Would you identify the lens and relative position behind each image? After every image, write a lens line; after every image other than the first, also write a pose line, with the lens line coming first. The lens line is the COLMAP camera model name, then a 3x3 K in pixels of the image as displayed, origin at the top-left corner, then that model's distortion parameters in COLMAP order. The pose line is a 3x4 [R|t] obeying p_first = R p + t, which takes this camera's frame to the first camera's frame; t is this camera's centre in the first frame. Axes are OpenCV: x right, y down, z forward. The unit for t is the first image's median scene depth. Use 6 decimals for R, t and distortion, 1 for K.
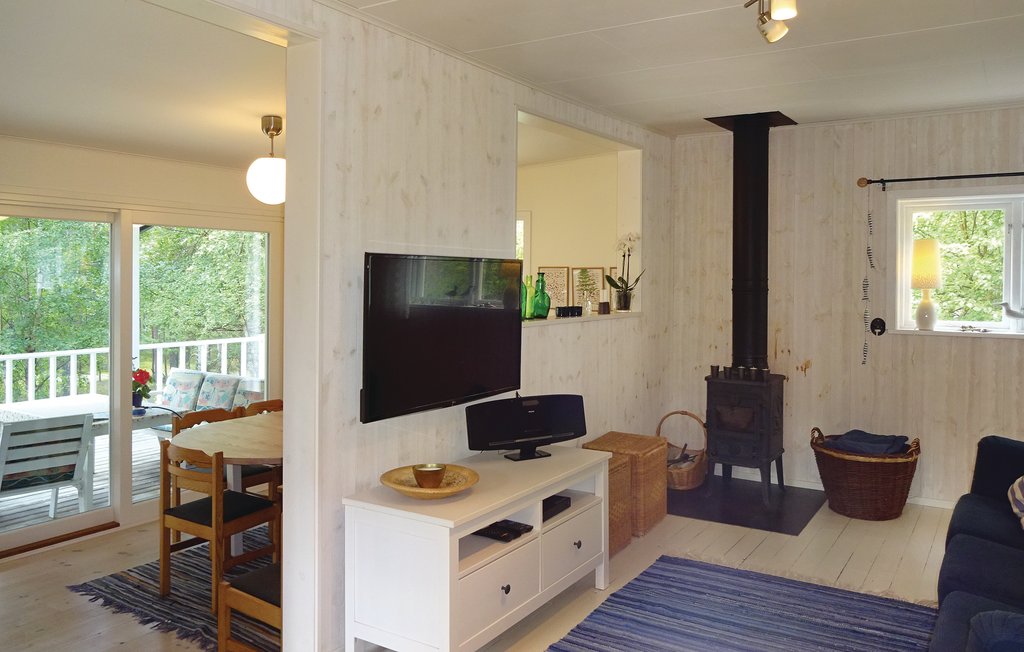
lens RADIAL K [[802.2, 0, 512.0], [0, 802.2, 326.0], [0, 0, 1]] dist [-0.010378, 0.007691]
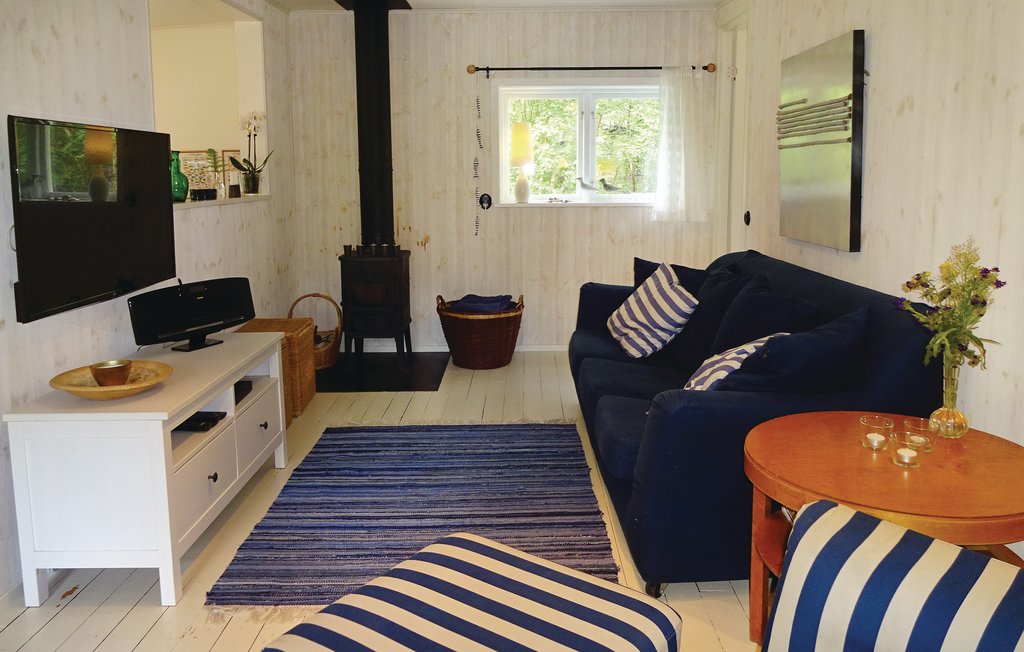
lens RADIAL K [[802.2, 0, 512.0], [0, 802.2, 326.0], [0, 0, 1]] dist [-0.010378, 0.007691]
pose [[0.840043, -0.112168, 0.530797, -0.149517], [0.046263, 0.989640, 0.135915, 0.025069], [-0.540543, -0.089618, 0.836530, 0.010672]]
